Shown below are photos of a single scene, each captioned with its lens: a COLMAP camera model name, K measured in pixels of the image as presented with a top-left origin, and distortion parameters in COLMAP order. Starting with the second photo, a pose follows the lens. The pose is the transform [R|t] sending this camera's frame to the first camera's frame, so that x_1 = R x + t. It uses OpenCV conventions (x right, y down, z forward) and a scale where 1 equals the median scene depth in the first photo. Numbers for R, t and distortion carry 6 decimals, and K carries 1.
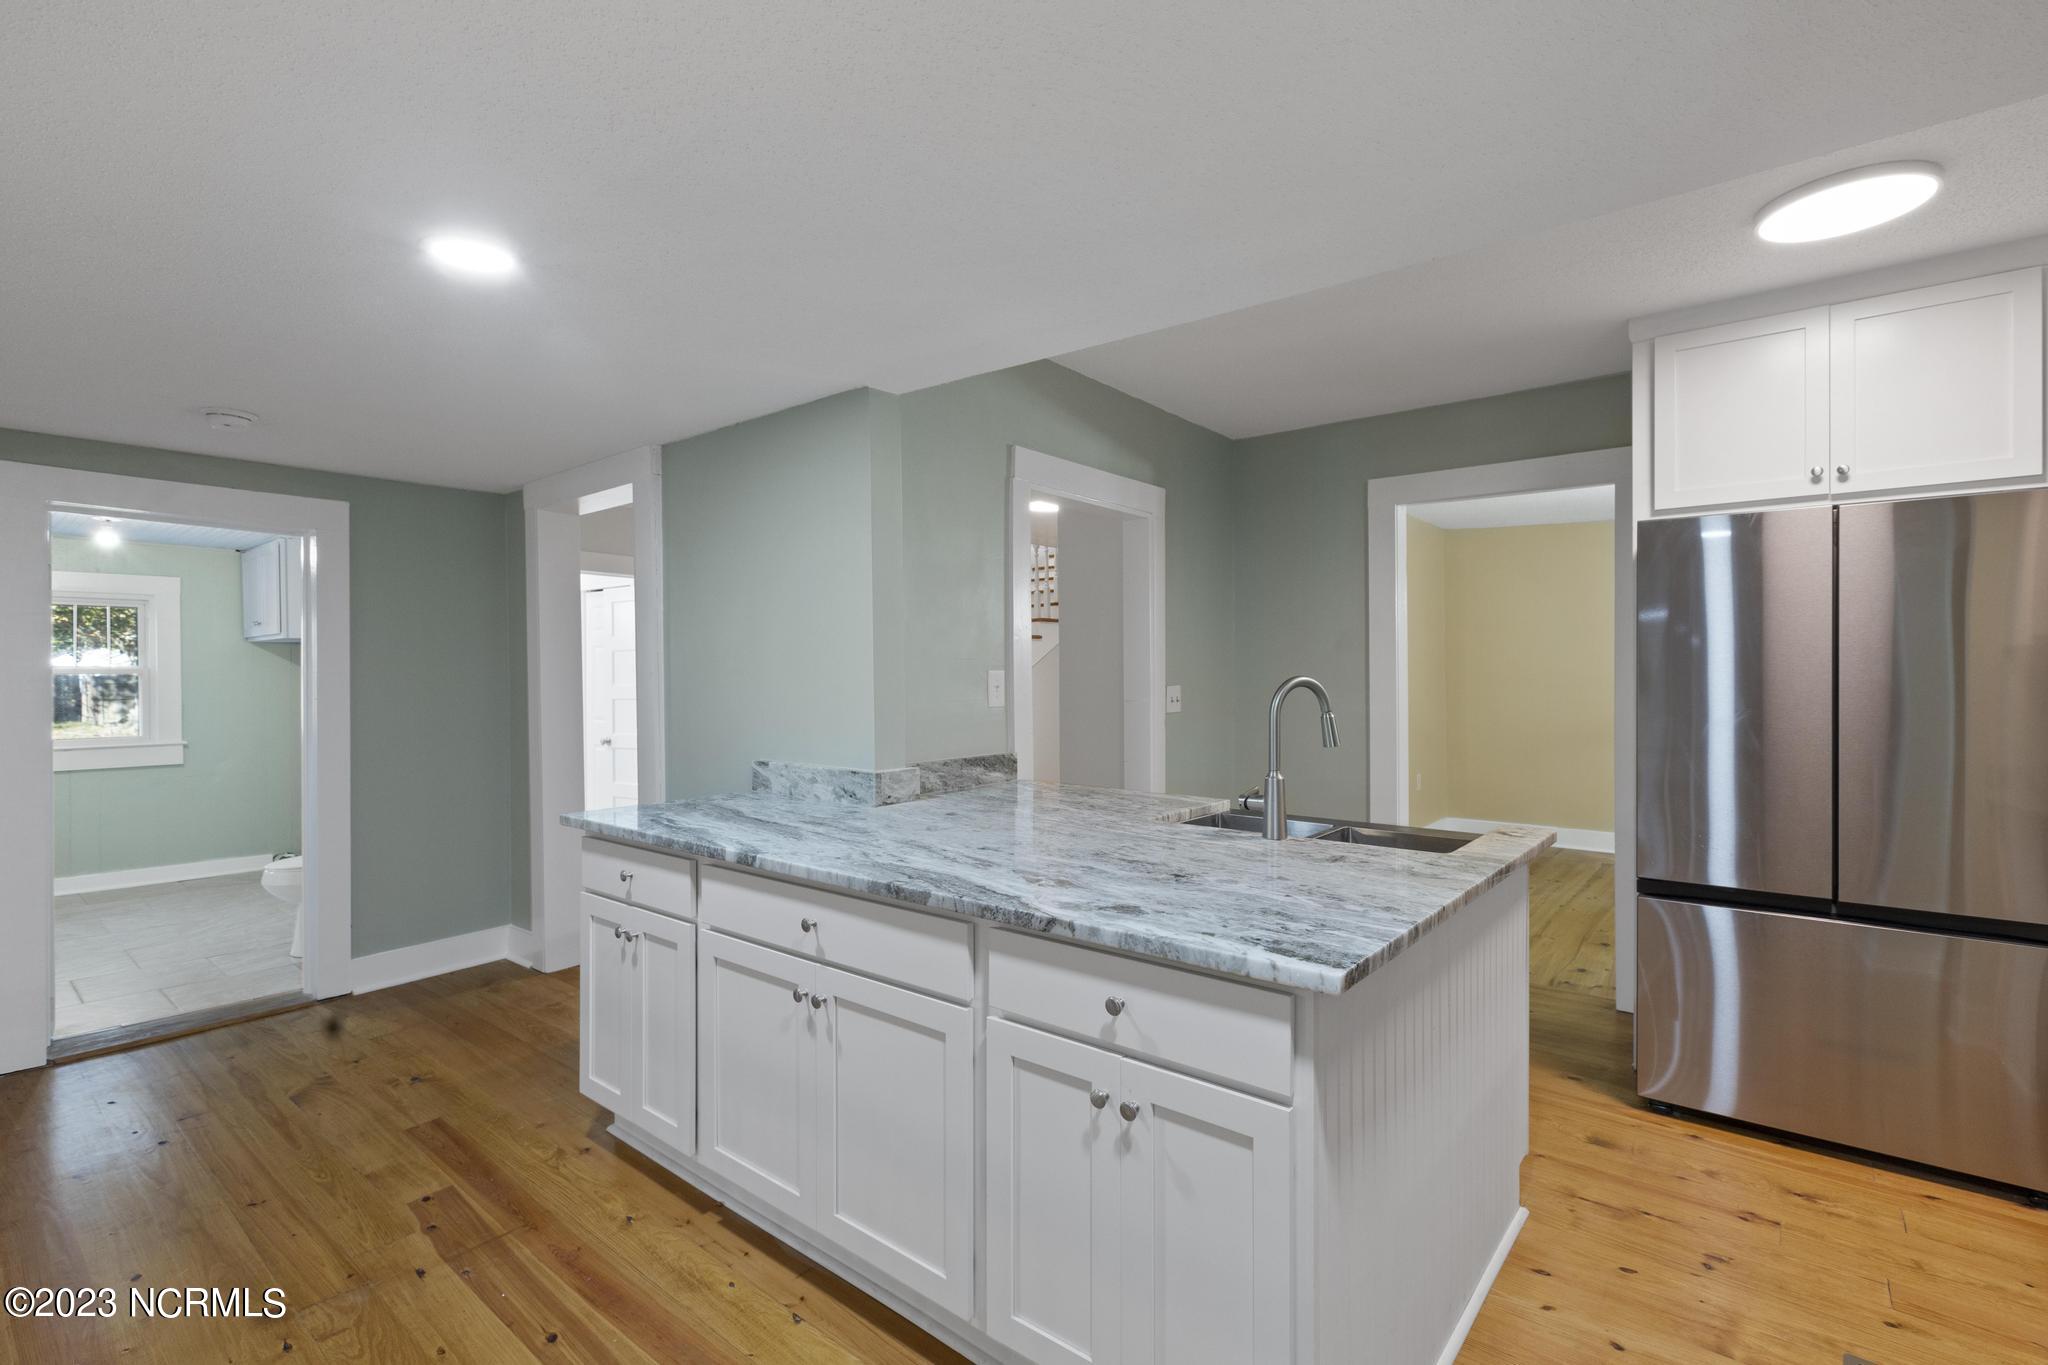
lens RADIAL K [[934.6, 0, 1023.7], [0, 934.6, 678.6], [0, 0, 1]] dist [0.001710, 0.000301]
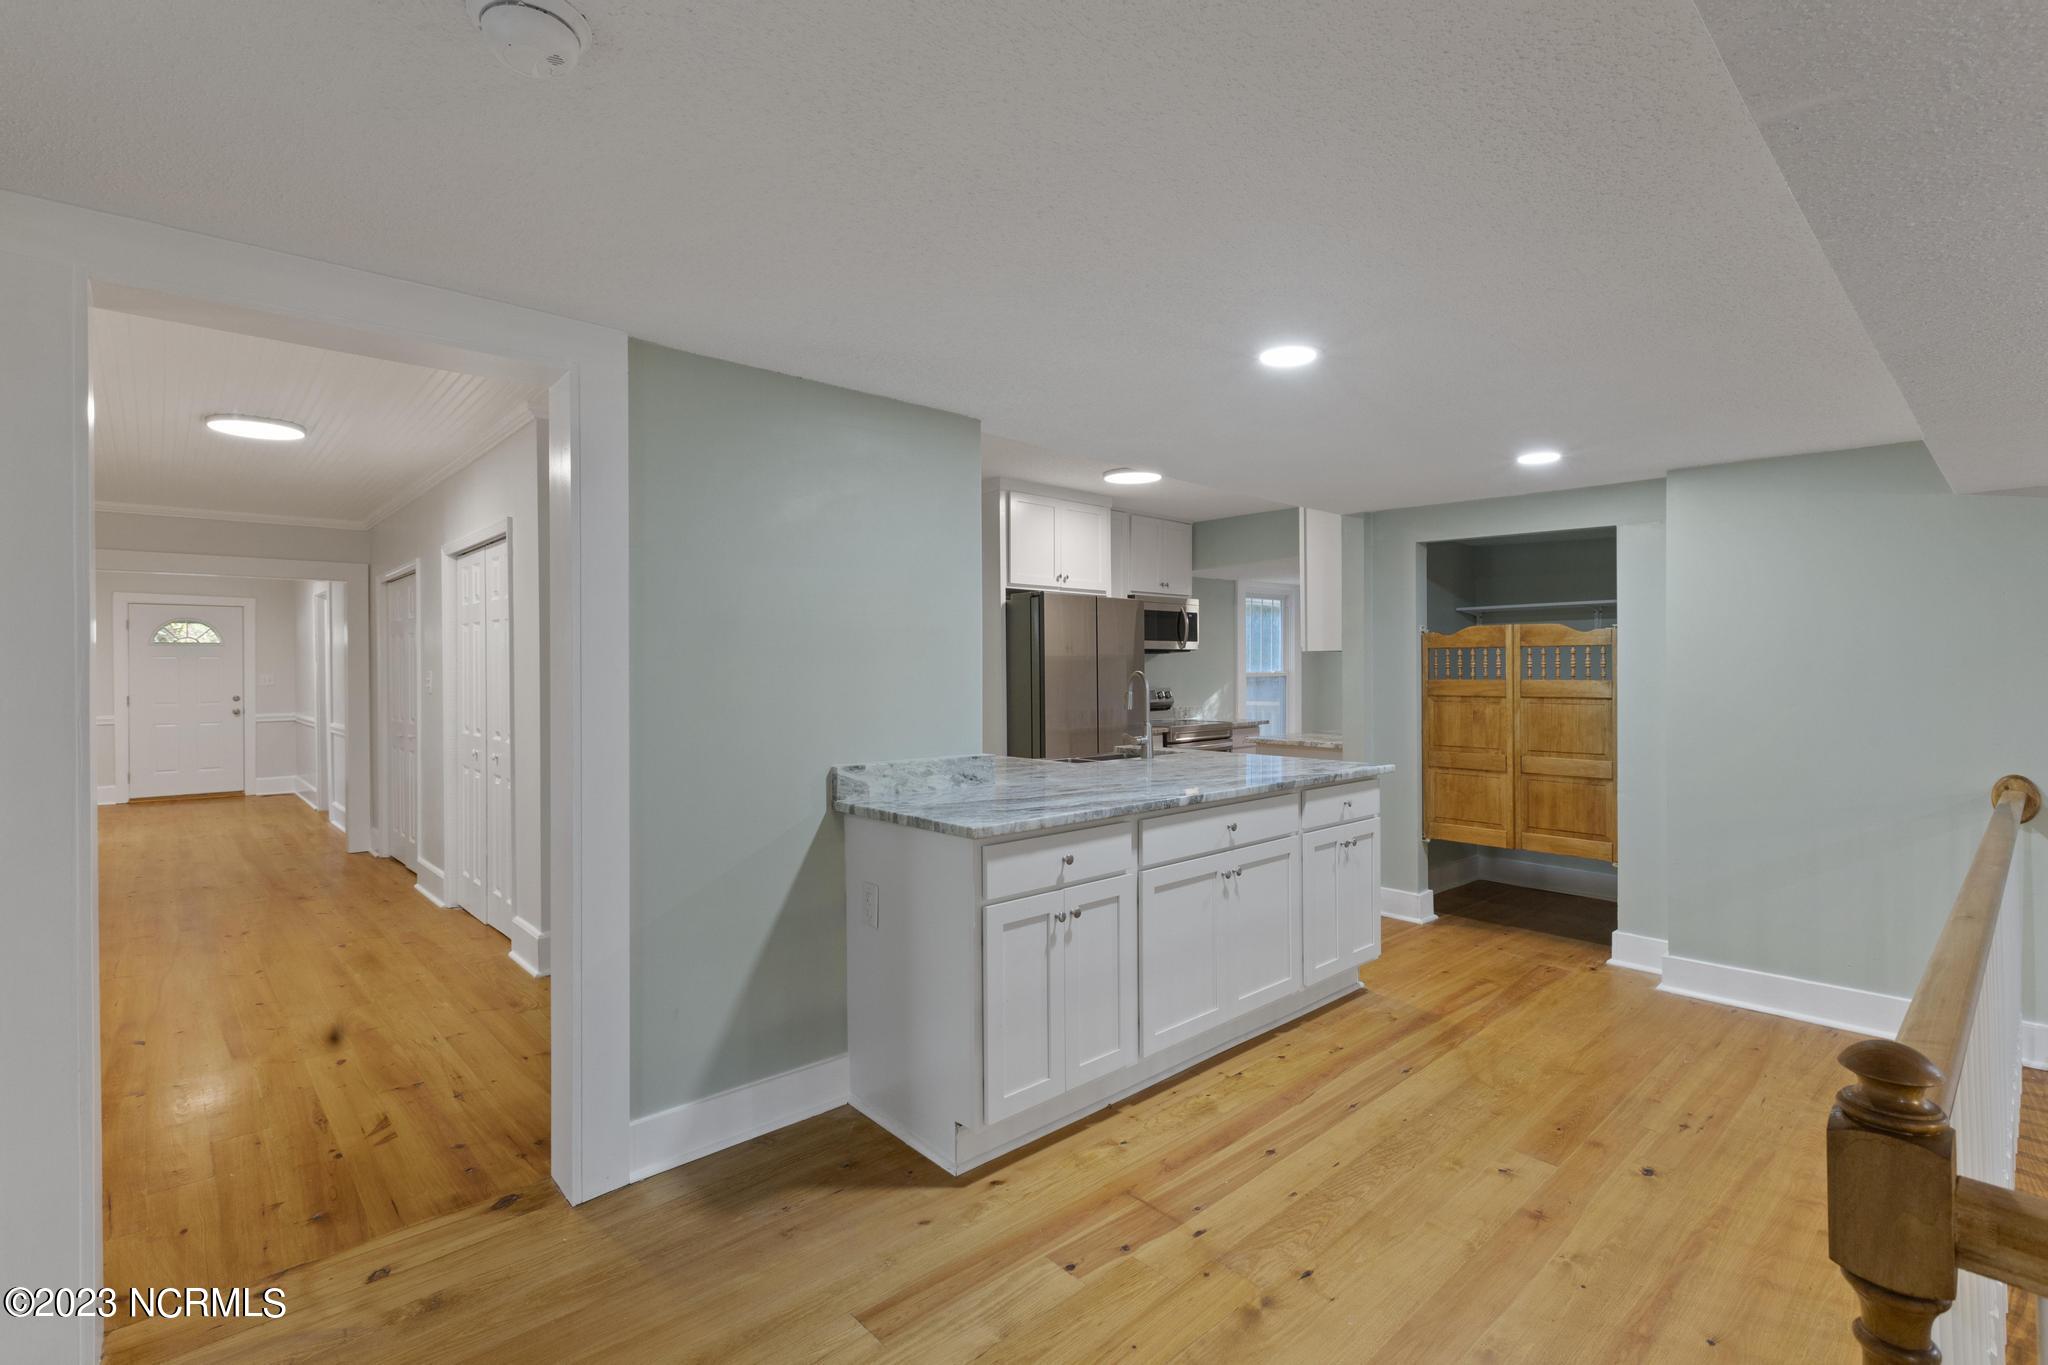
lens RADIAL K [[934.6, 0, 1022.9], [0, 934.6, 676.1], [0, 0, 1]] dist [0.001710, 0.000301]
pose [[0.145638, -0.004531, 0.989328, -1.292175], [0.009646, 0.999948, 0.003159, -0.000830], [-0.989291, 0.009083, 0.145674, 0.780231]]
